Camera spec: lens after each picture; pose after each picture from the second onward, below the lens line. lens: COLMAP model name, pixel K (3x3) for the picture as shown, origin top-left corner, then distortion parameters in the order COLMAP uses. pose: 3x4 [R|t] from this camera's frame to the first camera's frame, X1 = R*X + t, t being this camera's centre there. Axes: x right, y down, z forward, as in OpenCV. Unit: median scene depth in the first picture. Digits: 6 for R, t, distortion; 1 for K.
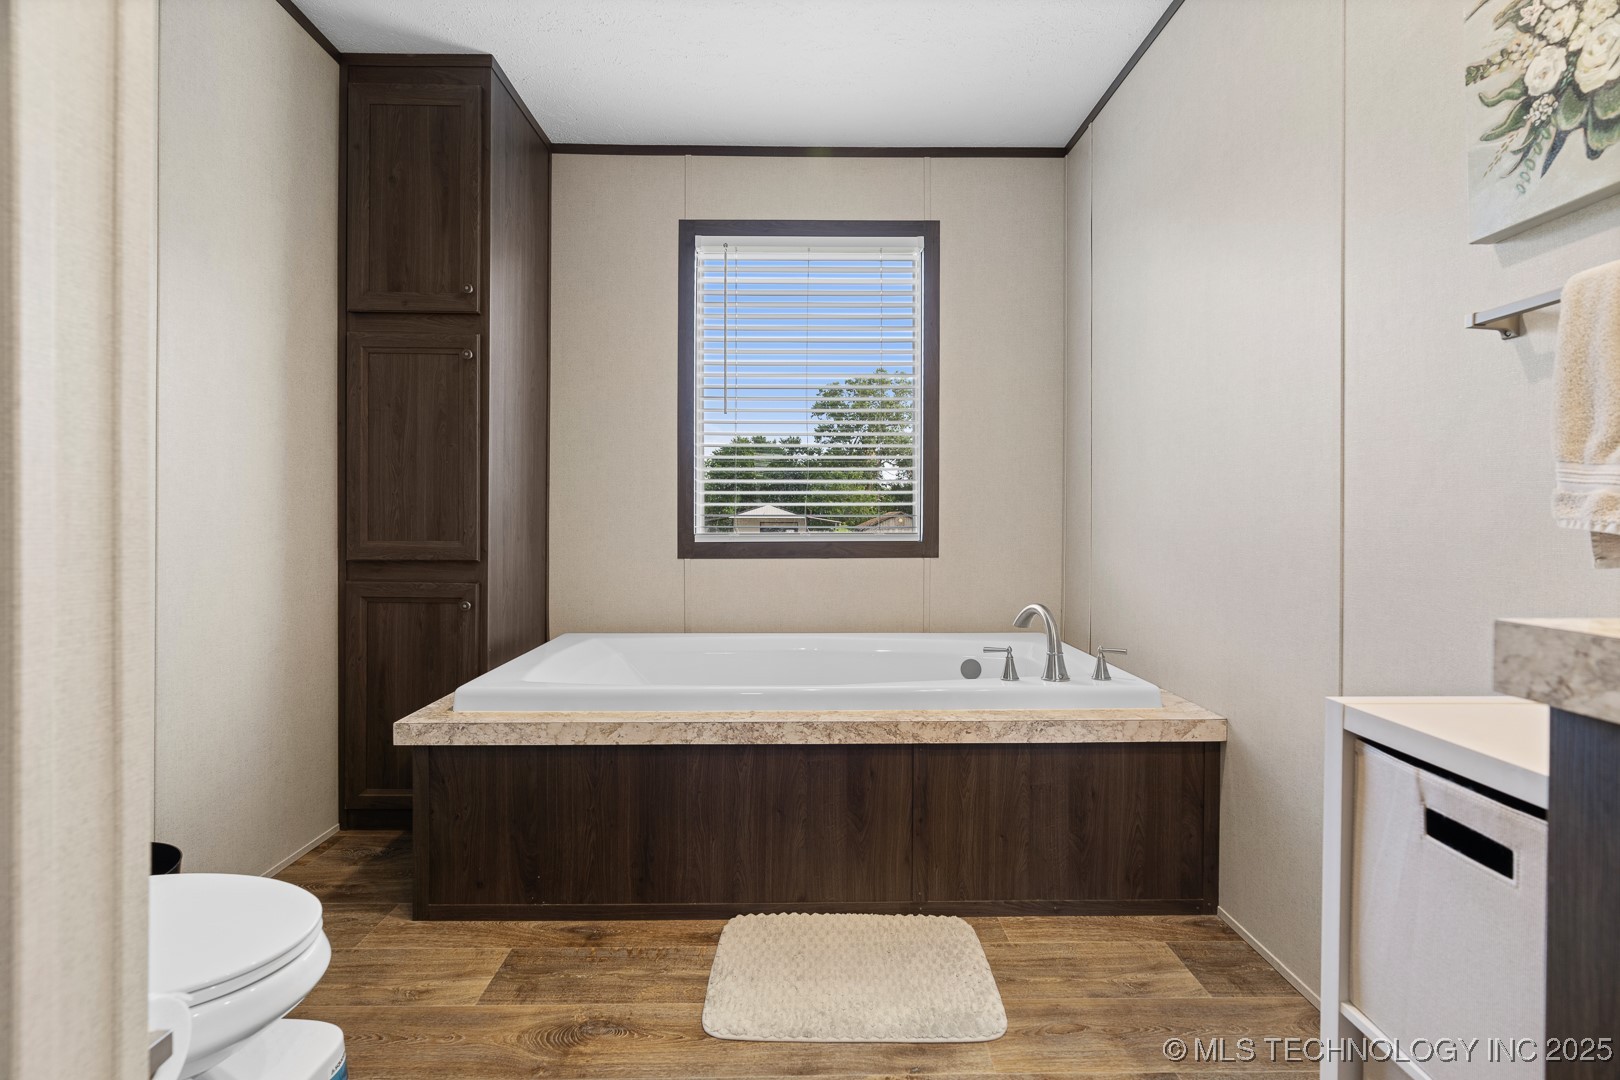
lens RADIAL K [[748.0, 0, 808.6], [0, 748.0, 511.8], [0, 0, 1]] dist [-0.011433, 0.004353]
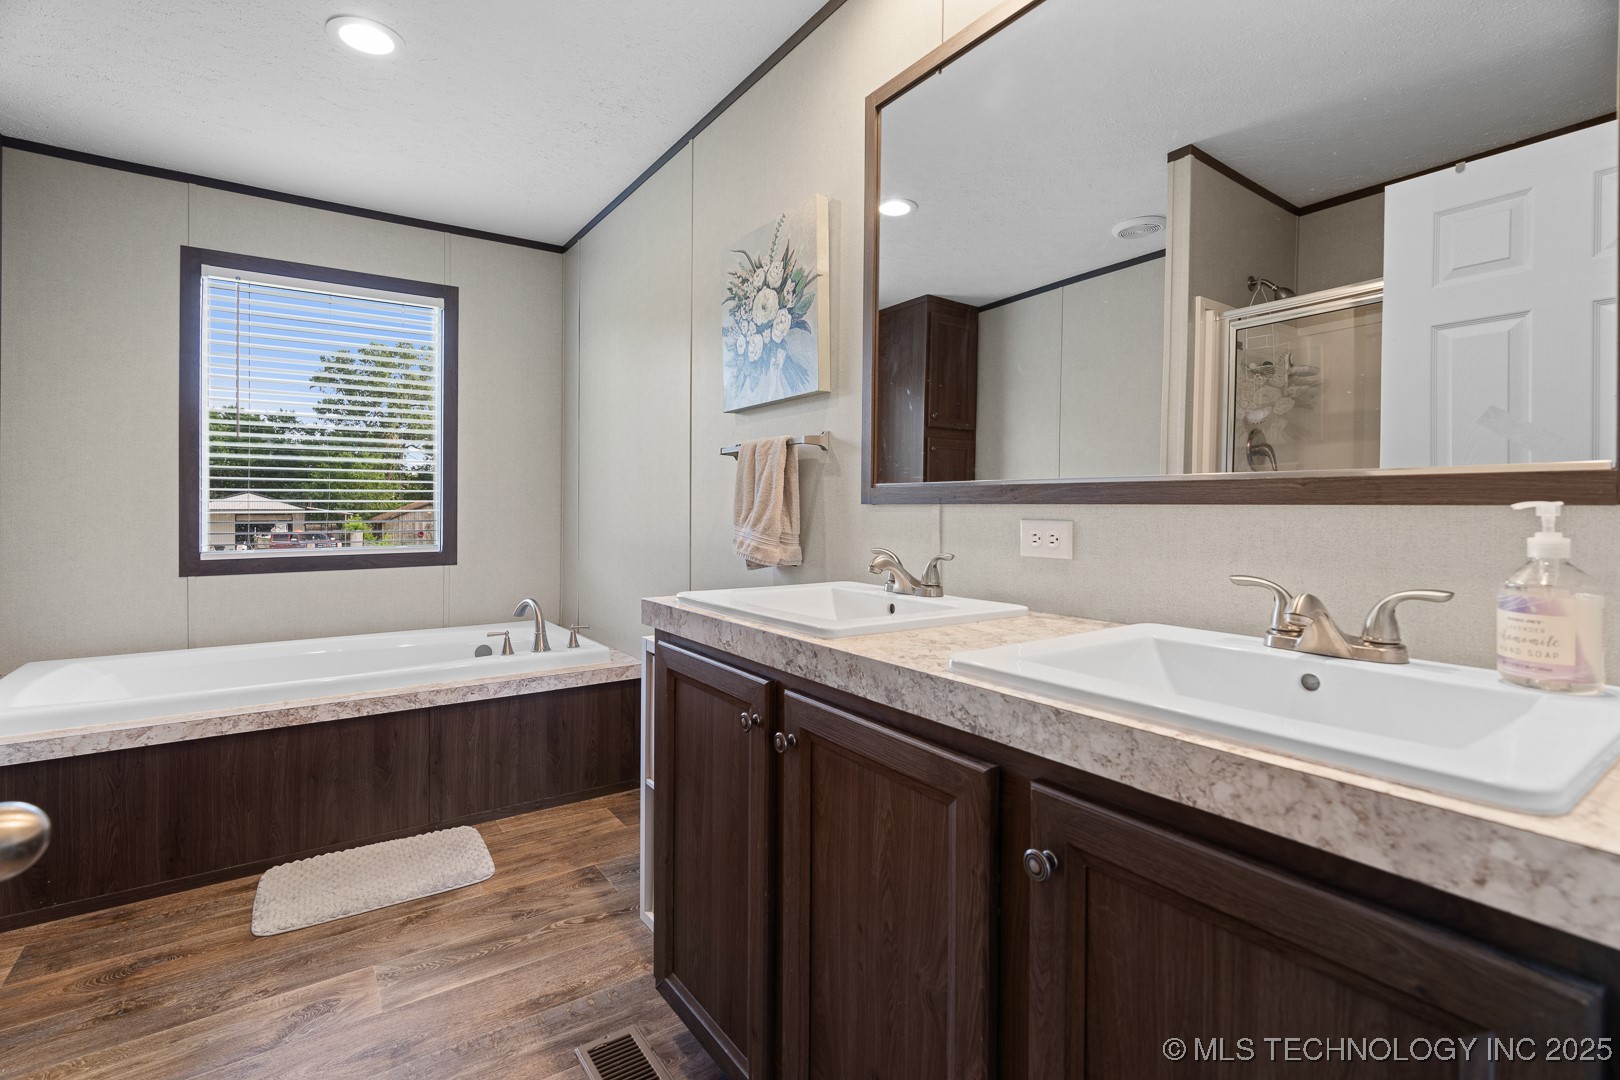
lens RADIAL K [[748.0, 0, 808.1], [0, 748.0, 508.3], [0, 0, 1]] dist [-0.011433, 0.004353]
pose [[0.829684, -0.001851, 0.558230, -0.046300], [-0.003176, 0.999963, 0.008038, -0.067193], [-0.558224, -0.008442, 0.829647, -0.514394]]
